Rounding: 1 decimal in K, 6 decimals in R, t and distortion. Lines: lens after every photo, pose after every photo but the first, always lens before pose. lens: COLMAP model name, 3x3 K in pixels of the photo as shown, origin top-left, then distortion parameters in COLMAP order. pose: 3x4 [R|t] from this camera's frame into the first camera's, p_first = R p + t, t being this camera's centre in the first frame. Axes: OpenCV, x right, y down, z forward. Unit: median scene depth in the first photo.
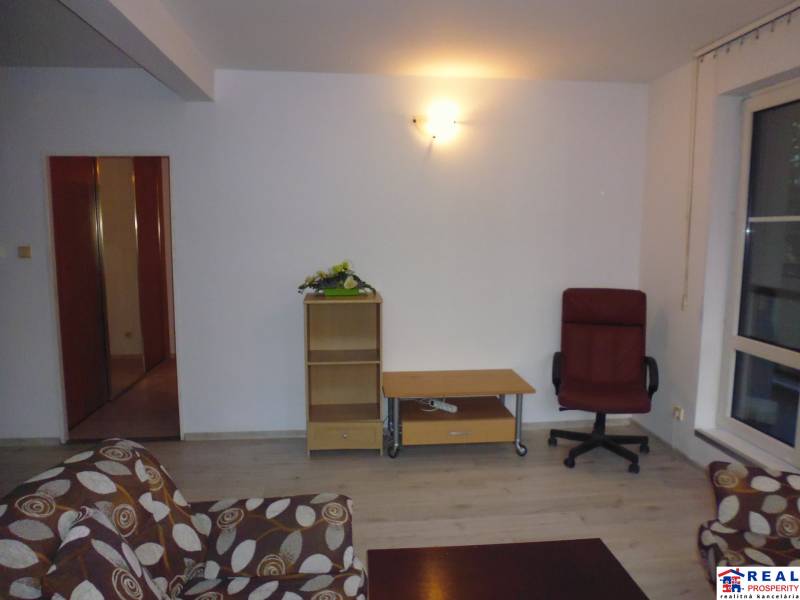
lens RADIAL K [[572.3, 0, 399.0], [0, 572.3, 300.0], [0, 0, 1]] dist [-0.043071, 0.026544]
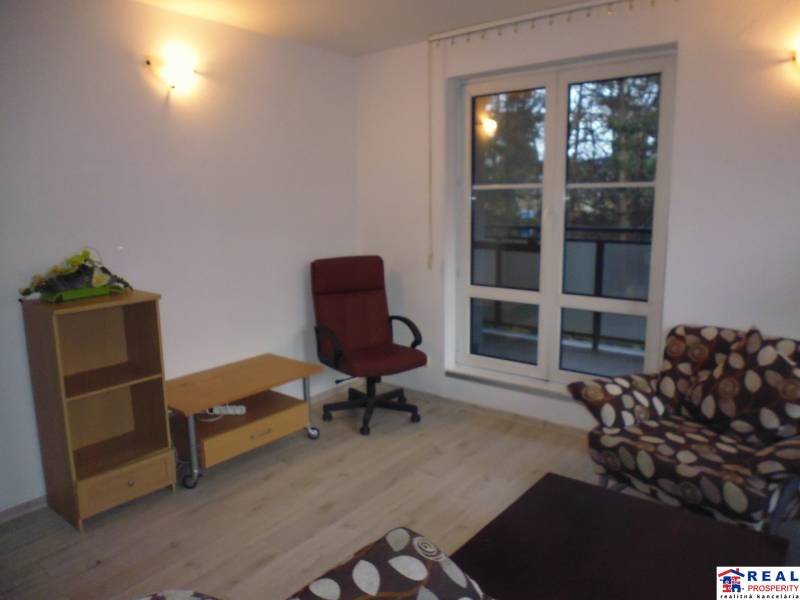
lens RADIAL K [[572.3, 0, 399.4], [0, 572.3, 301.5], [0, 0, 1]] dist [-0.043071, 0.026544]
pose [[0.706371, -0.137574, 0.694344, -0.322486], [0.106084, 0.990427, 0.088317, -0.023946], [-0.699847, 0.011274, 0.714203, 0.220807]]
